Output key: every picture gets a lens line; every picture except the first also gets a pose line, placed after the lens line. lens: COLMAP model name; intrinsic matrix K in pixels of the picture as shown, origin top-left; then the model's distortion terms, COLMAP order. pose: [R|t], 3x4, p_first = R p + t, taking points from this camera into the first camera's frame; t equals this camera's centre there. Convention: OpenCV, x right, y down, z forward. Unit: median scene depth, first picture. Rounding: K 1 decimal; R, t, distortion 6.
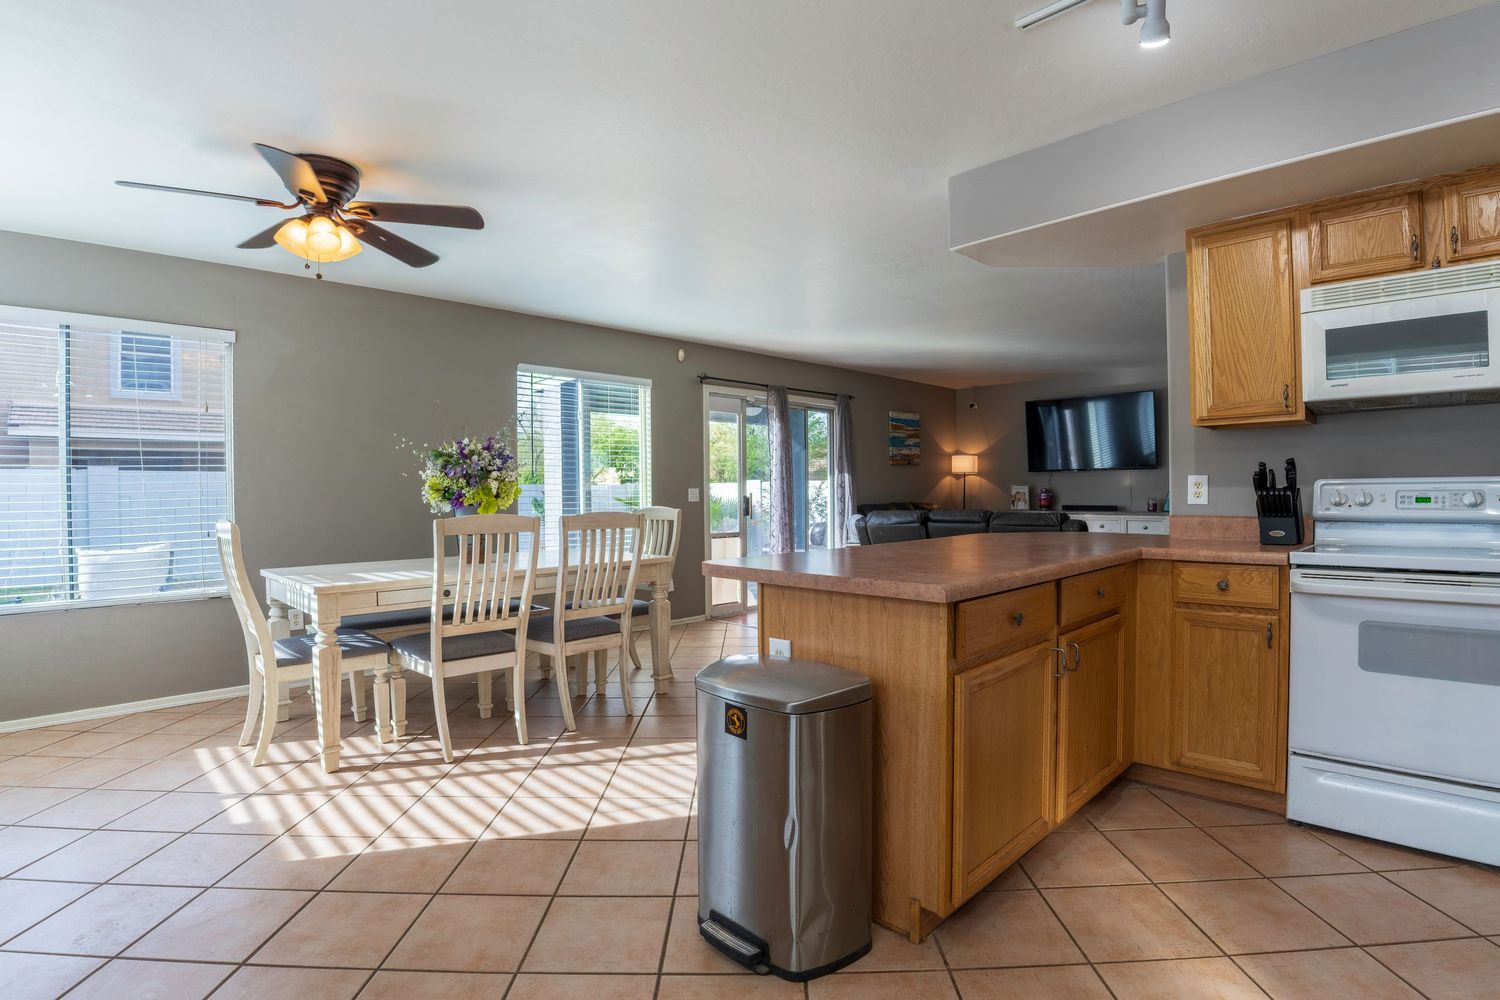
lens RADIAL K [[744.4, 0, 755.7], [0, 744.4, 505.3], [0, 0, 1]] dist [-0.080032, -0.000018]
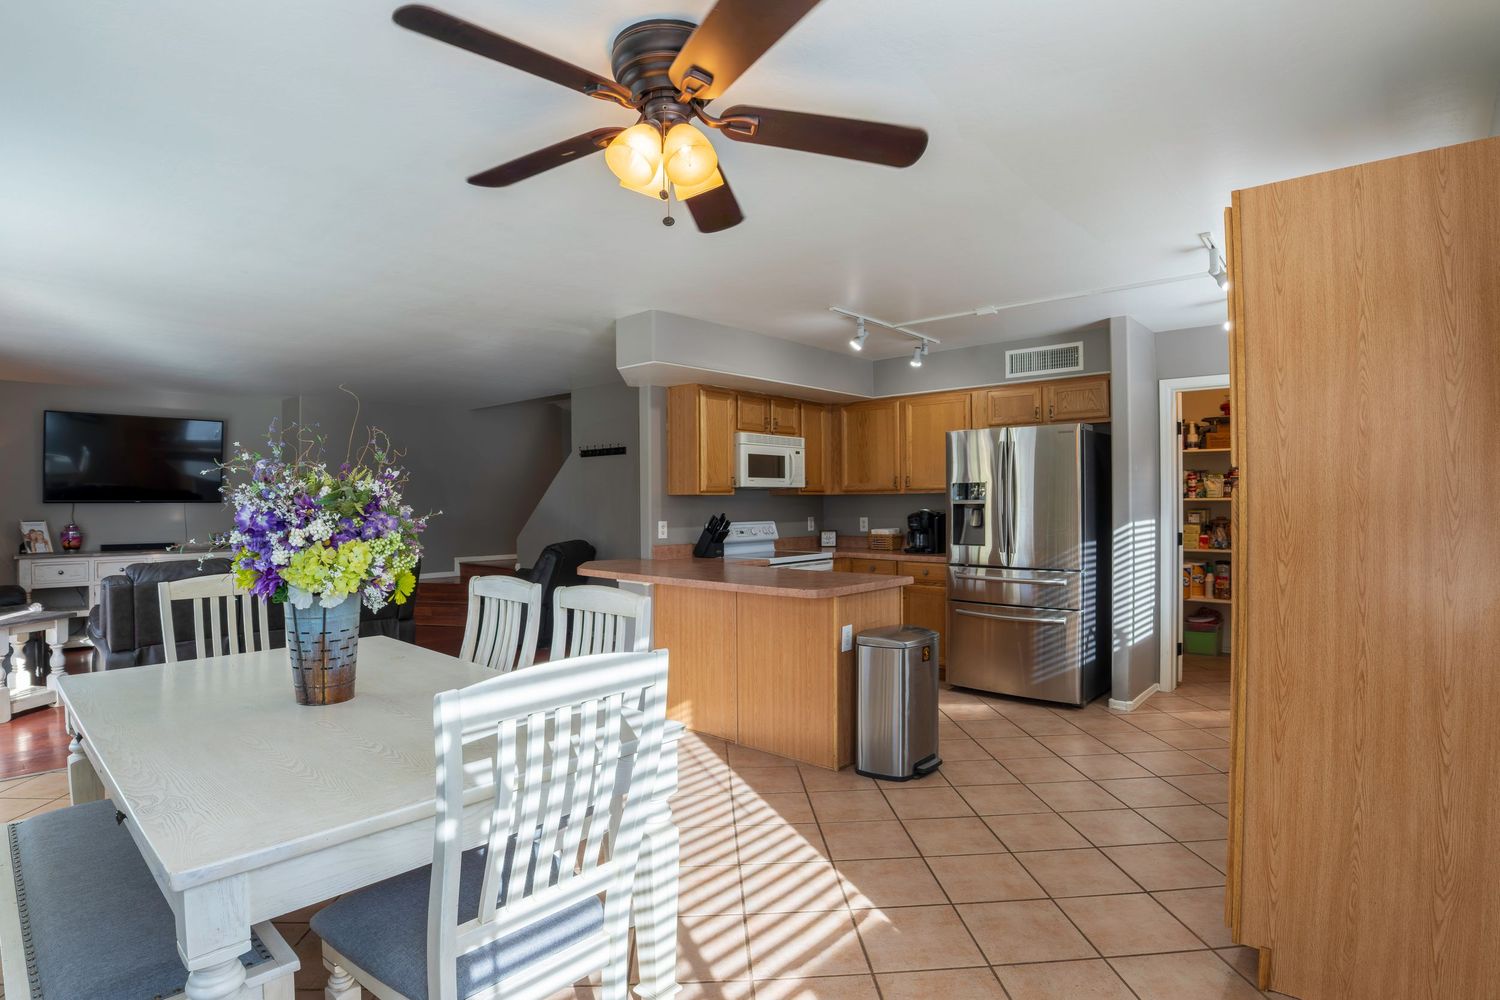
lens RADIAL K [[744.4, 0, 755.7], [0, 744.4, 505.3], [0, 0, 1]] dist [-0.080032, -0.000018]
pose [[-0.069360, 0.012954, 0.997508, -1.176133], [0.024038, 0.999647, -0.011311, -0.055132], [-0.997302, 0.023193, -0.069646, 0.931600]]
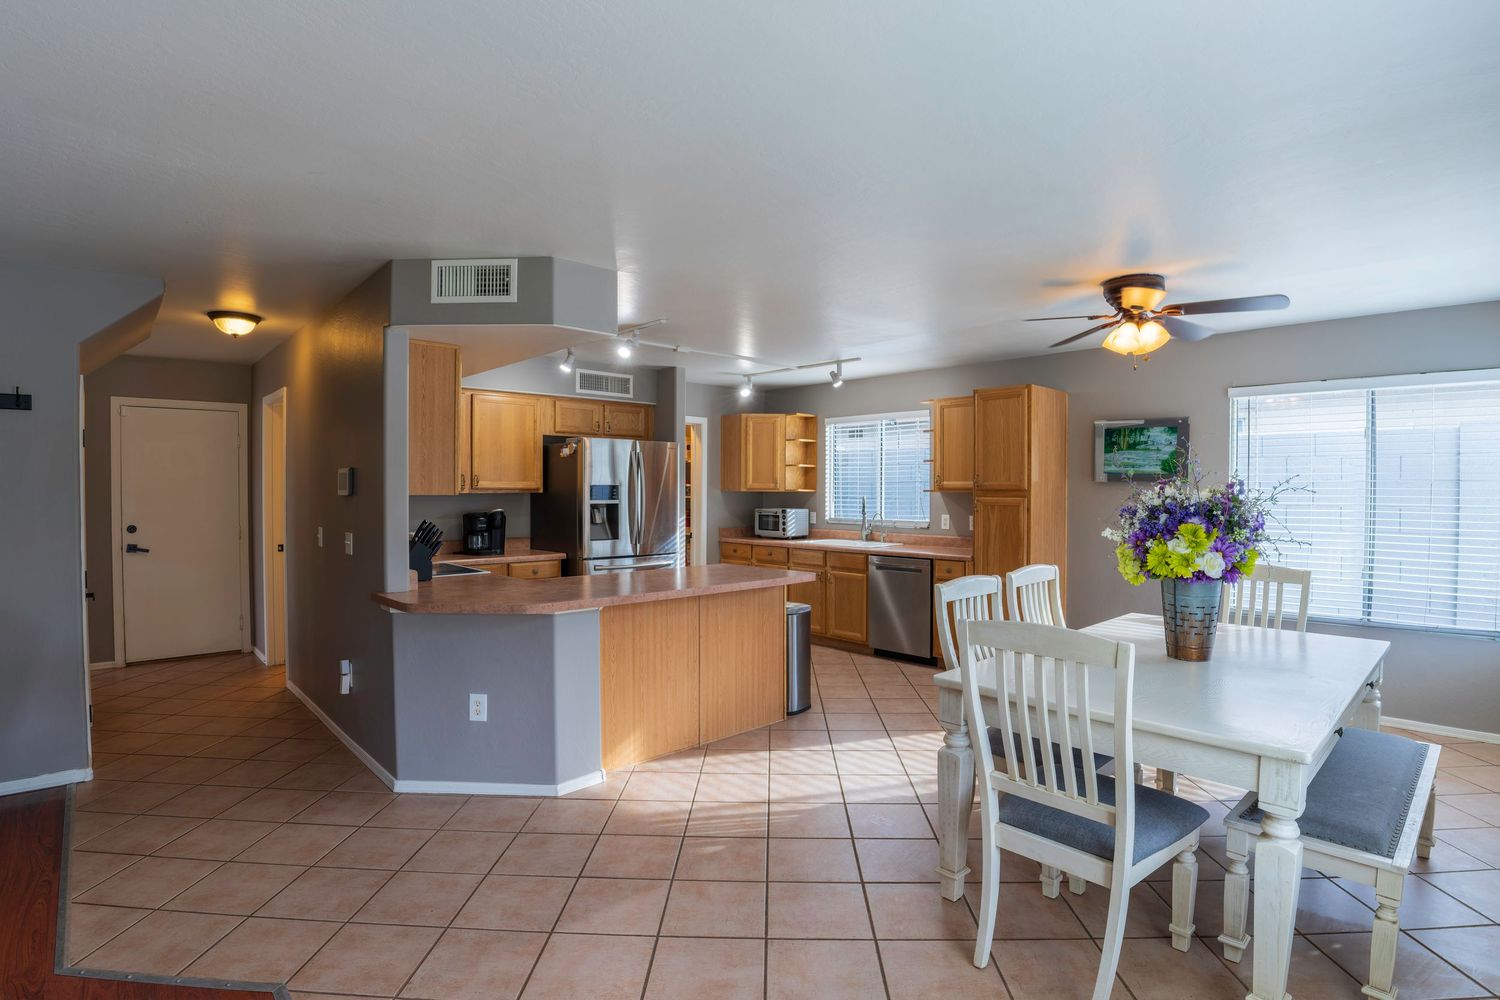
lens RADIAL K [[749.5, 0, 720.6], [0, 749.5, 498.6], [0, 0, 1]] dist [-0.081501, -0.000060]
pose [[-0.998249, 0.015793, 0.057004, 0.034747], [0.017200, 0.999557, 0.024275, -0.119674], [-0.056595, 0.025213, -0.998079, 2.202892]]
